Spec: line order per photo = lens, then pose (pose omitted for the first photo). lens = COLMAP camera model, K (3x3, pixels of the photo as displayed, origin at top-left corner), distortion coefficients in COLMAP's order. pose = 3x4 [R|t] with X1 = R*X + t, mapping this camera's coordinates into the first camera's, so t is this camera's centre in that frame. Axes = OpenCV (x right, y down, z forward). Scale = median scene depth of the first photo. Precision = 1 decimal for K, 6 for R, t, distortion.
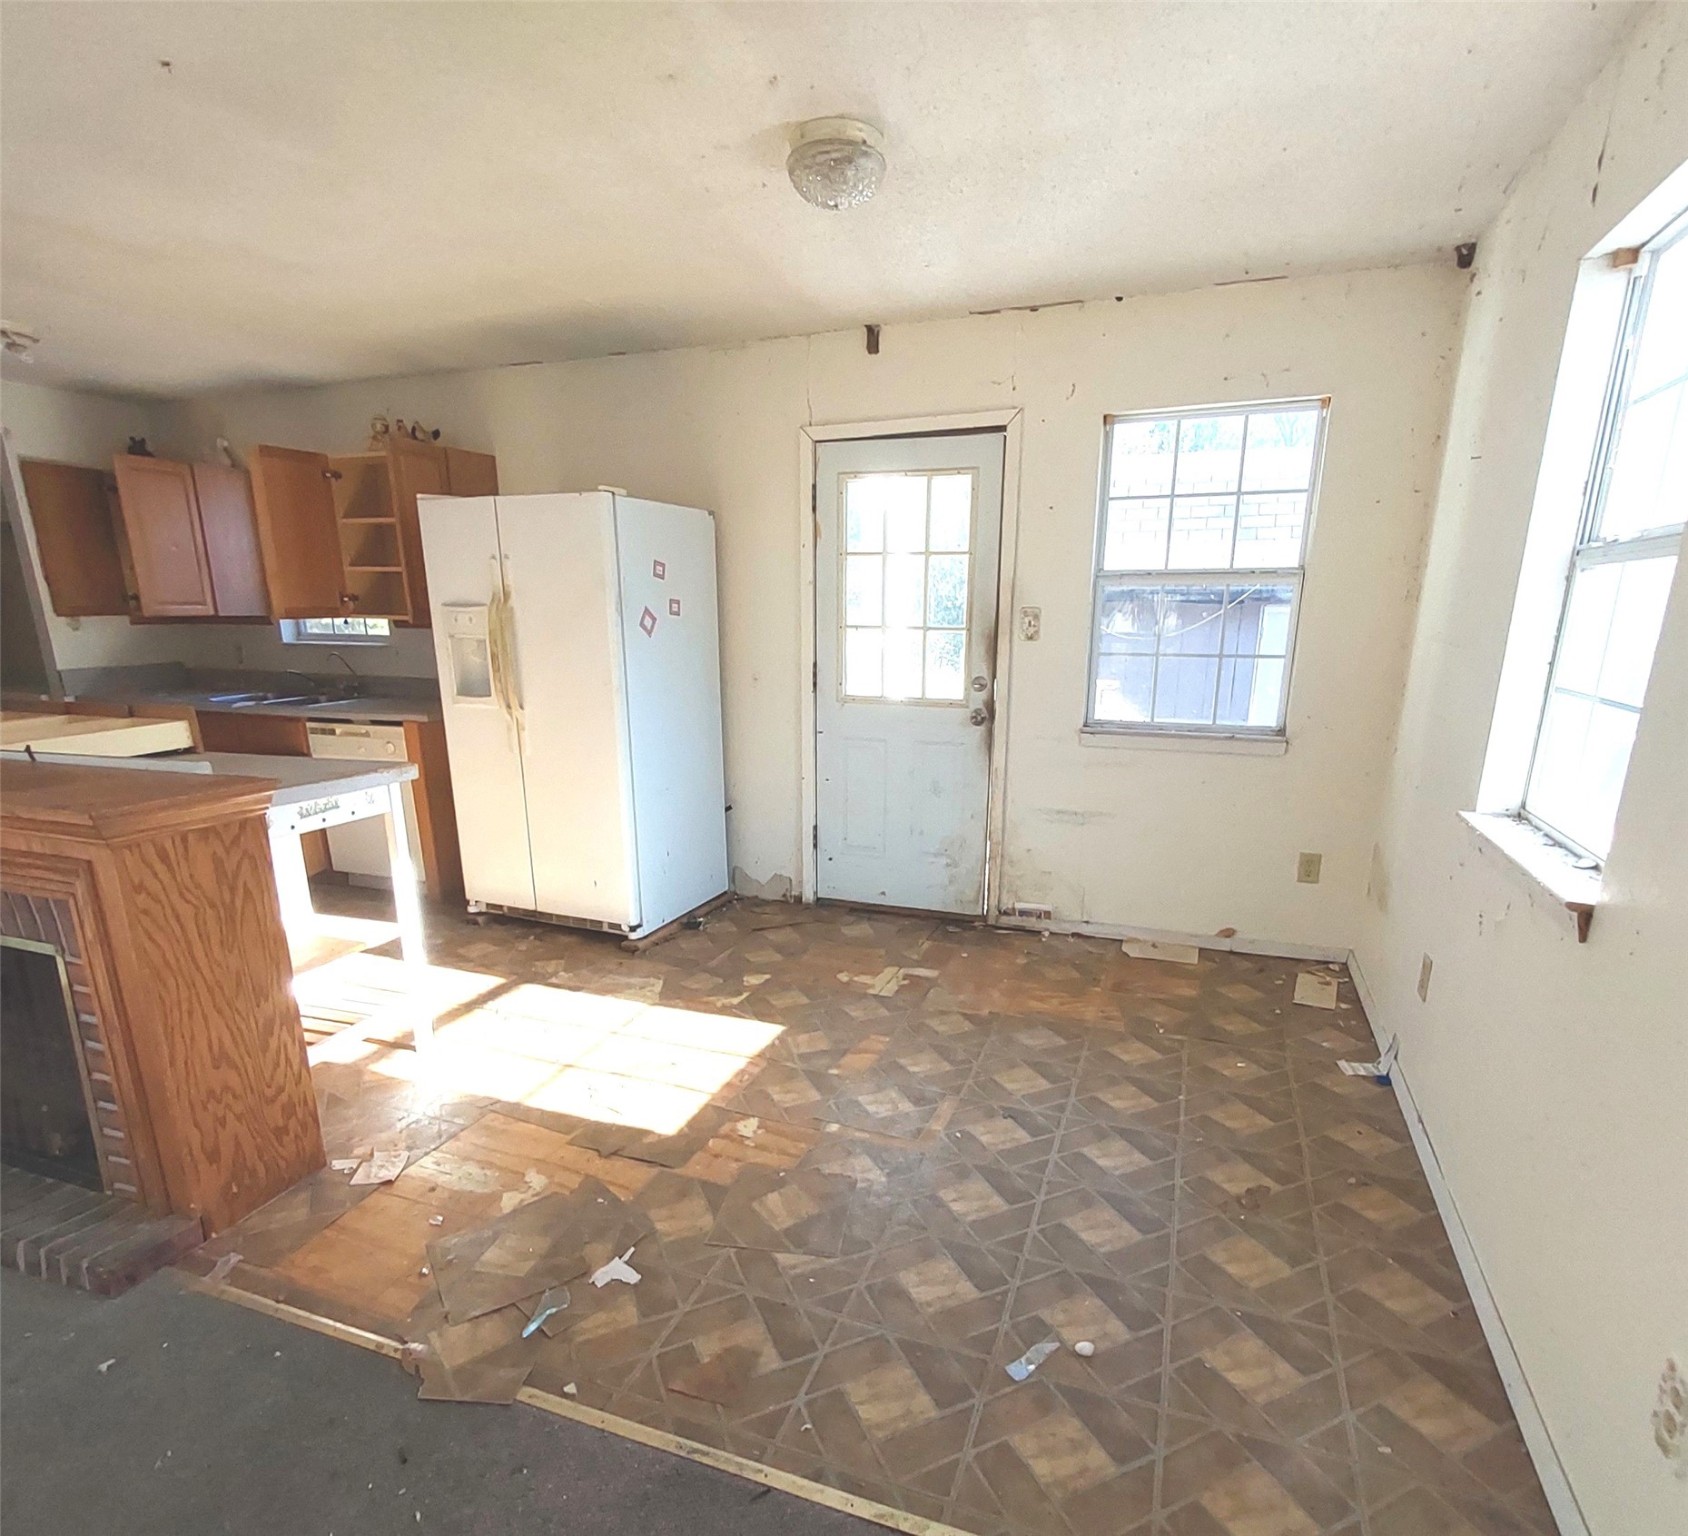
lens RADIAL K [[900.1, 0, 864.2], [0, 900.1, 858.0], [0, 0, 1]] dist [-0.001745, 0.000728]
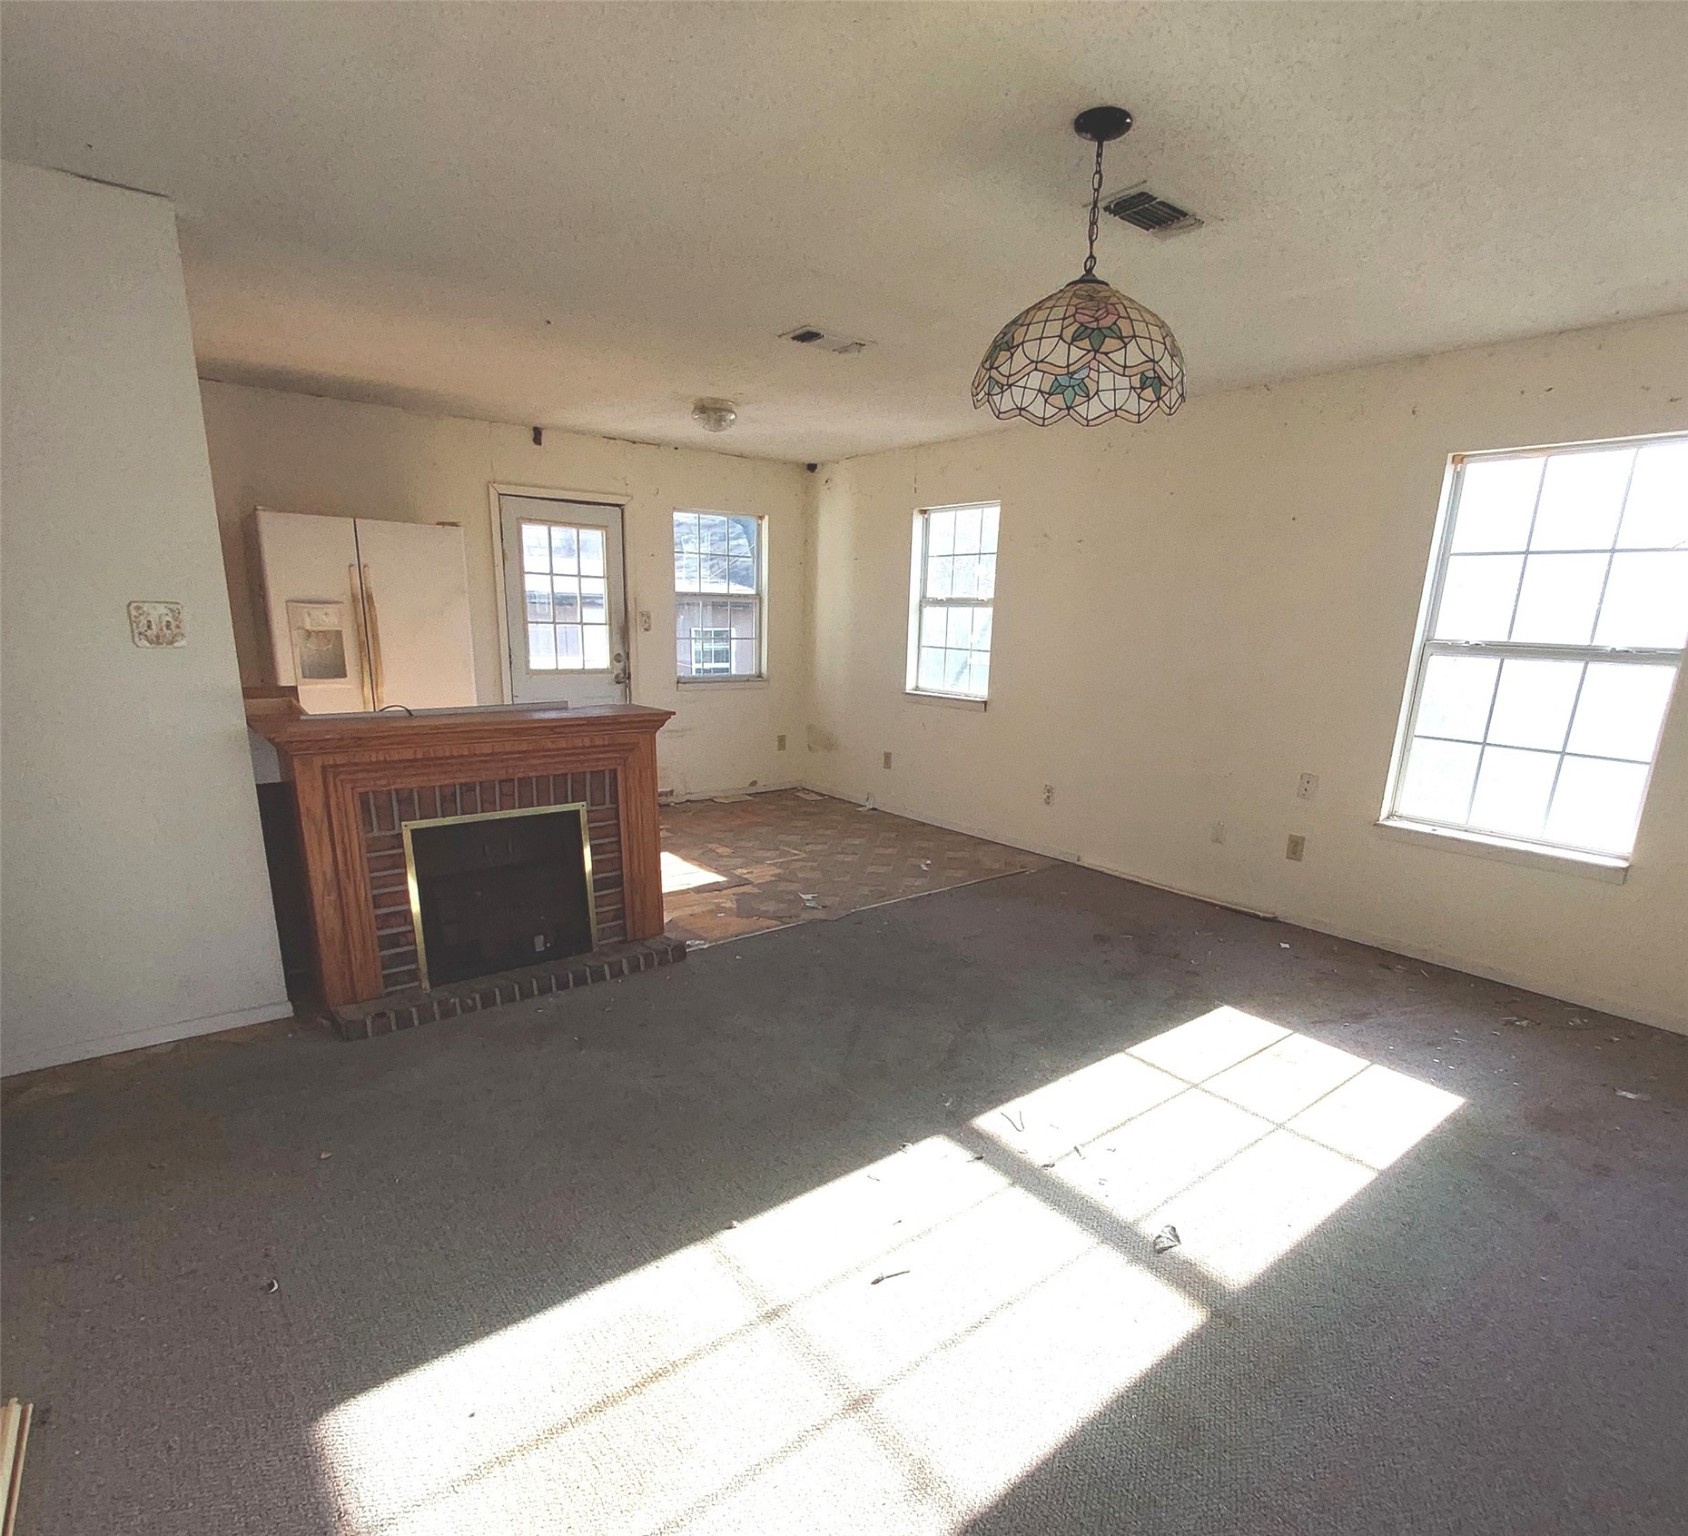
lens RADIAL K [[900.1, 0, 863.4], [0, 900.1, 859.9], [0, 0, 1]] dist [-0.001745, 0.000728]
pose [[0.514338, -0.213479, 0.830592, -1.186913], [0.203330, 0.971262, 0.123724, 0.055496], [-0.833135, 0.105249, 0.542963, -0.237590]]
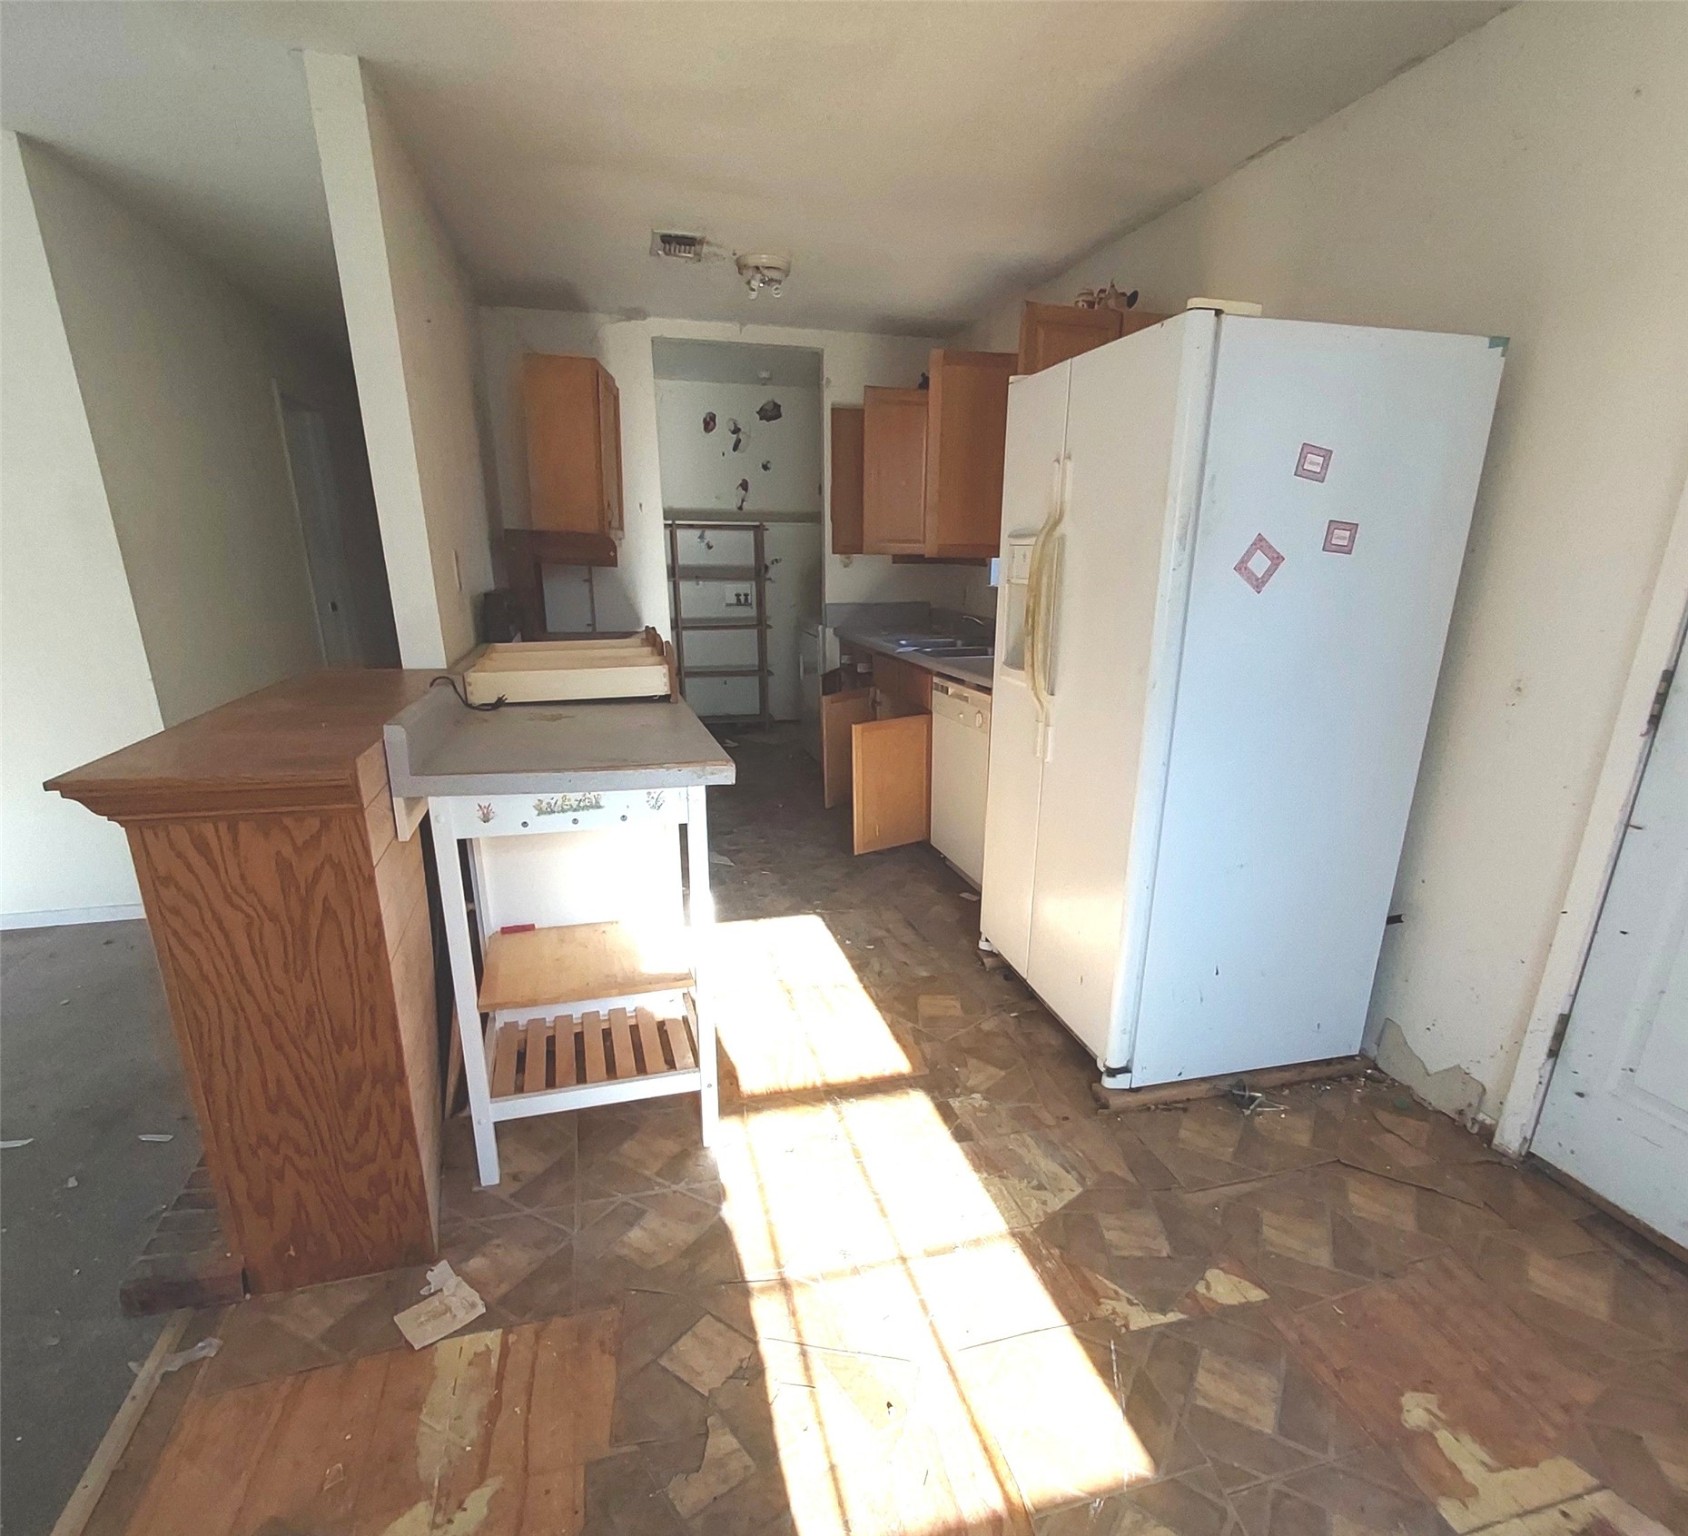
lens RADIAL K [[900.1, 0, 871.3], [0, 900.1, 860.1], [0, 0, 1]] dist [-0.001745, 0.000728]
pose [[0.595693, 0.263832, -0.758645, 0.077962], [-0.225482, 0.961462, 0.157315, -0.127943], [0.770914, 0.077350, 0.632226, 0.509025]]
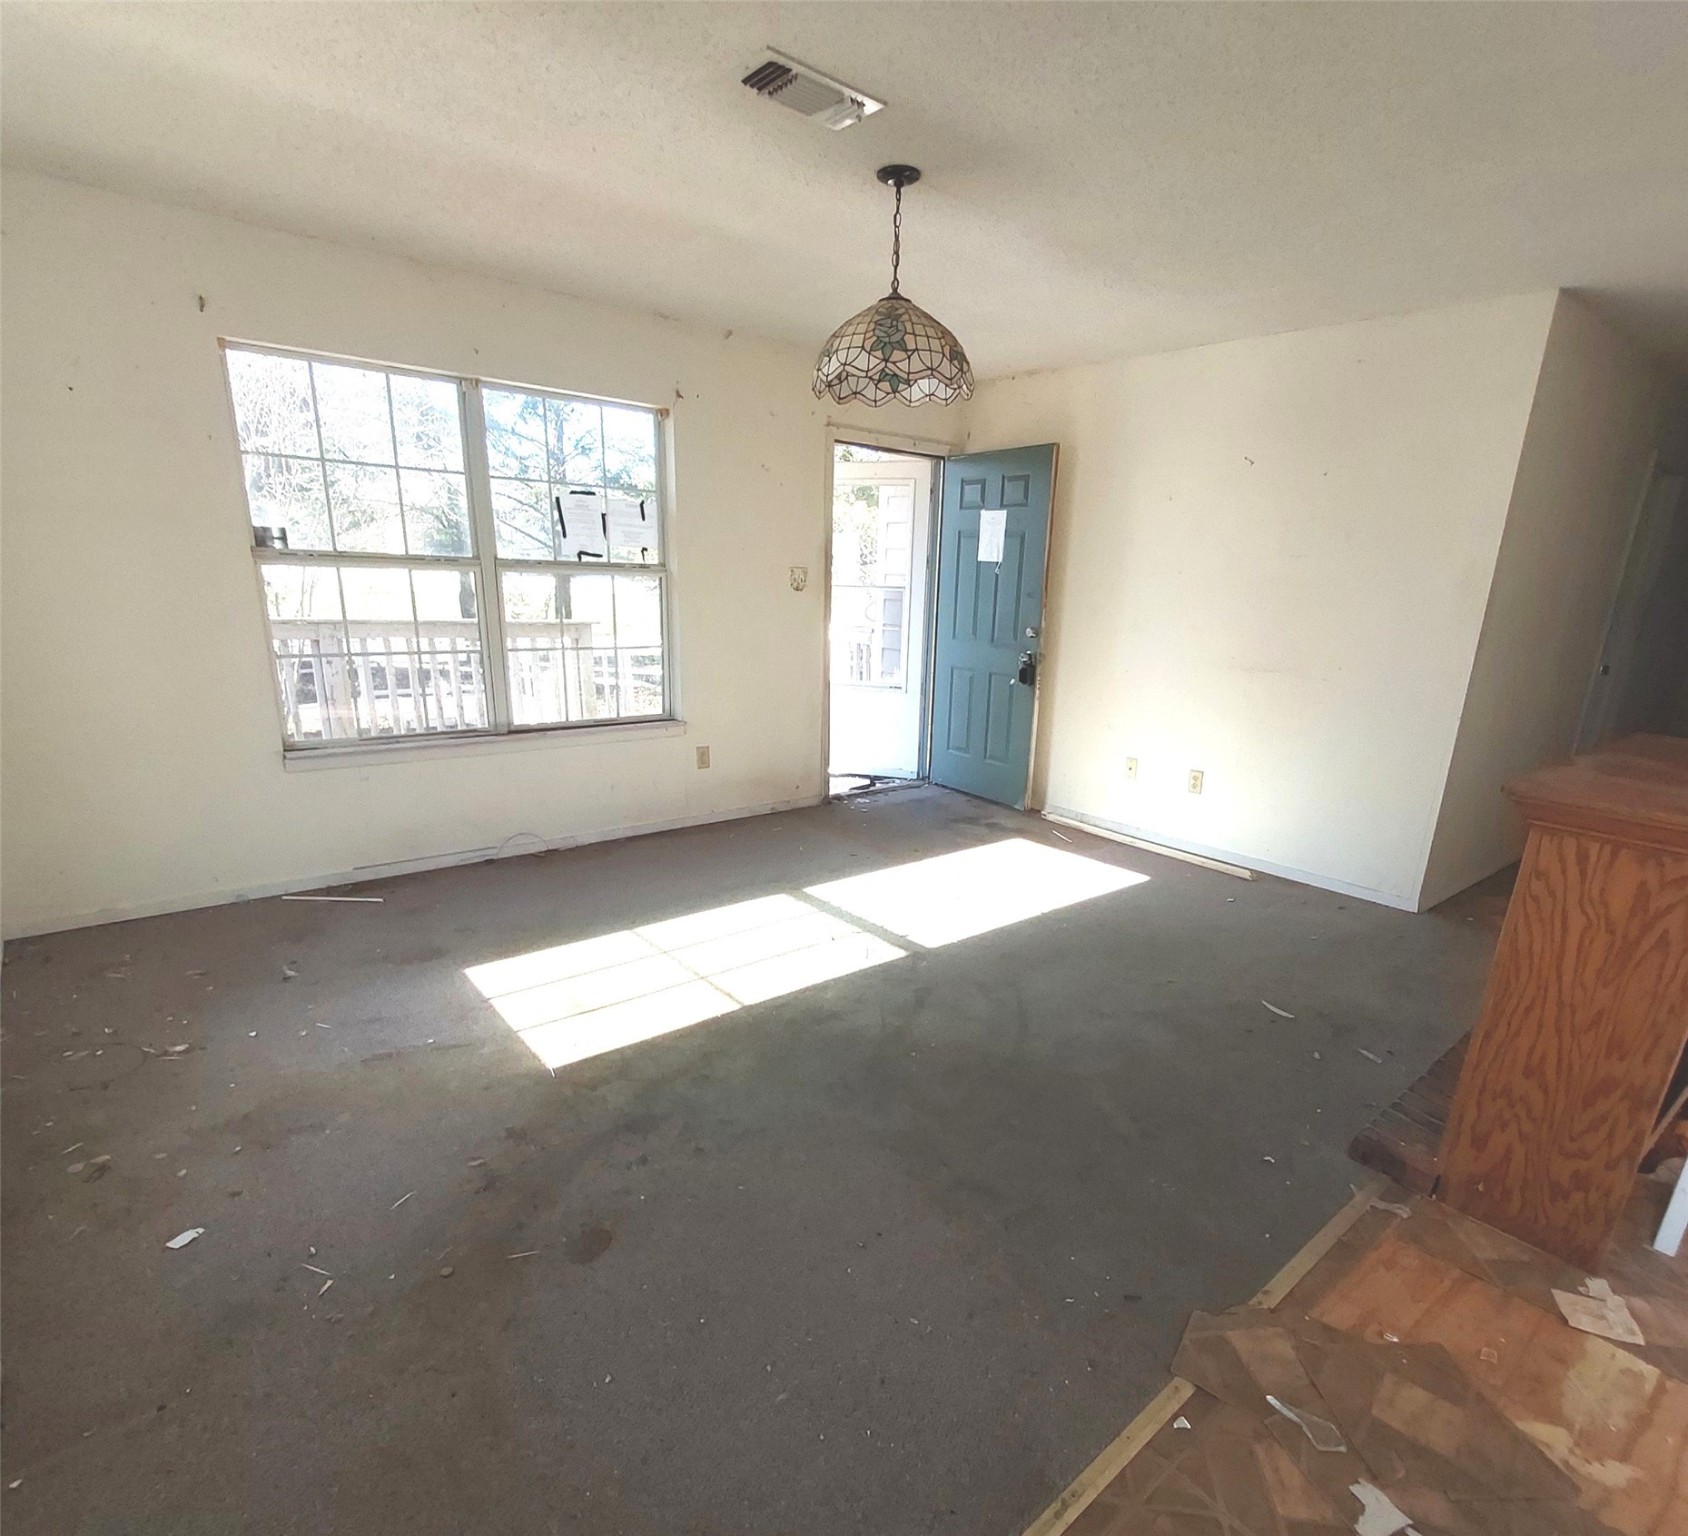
lens RADIAL K [[900.1, 0, 869.8], [0, 900.1, 860.9], [0, 0, 1]] dist [-0.001745, 0.000728]
pose [[-0.487433, 0.245872, -0.837828, 0.221117], [-0.271679, 0.869200, 0.413136, -0.102546], [0.829819, 0.428997, -0.356879, 0.376945]]
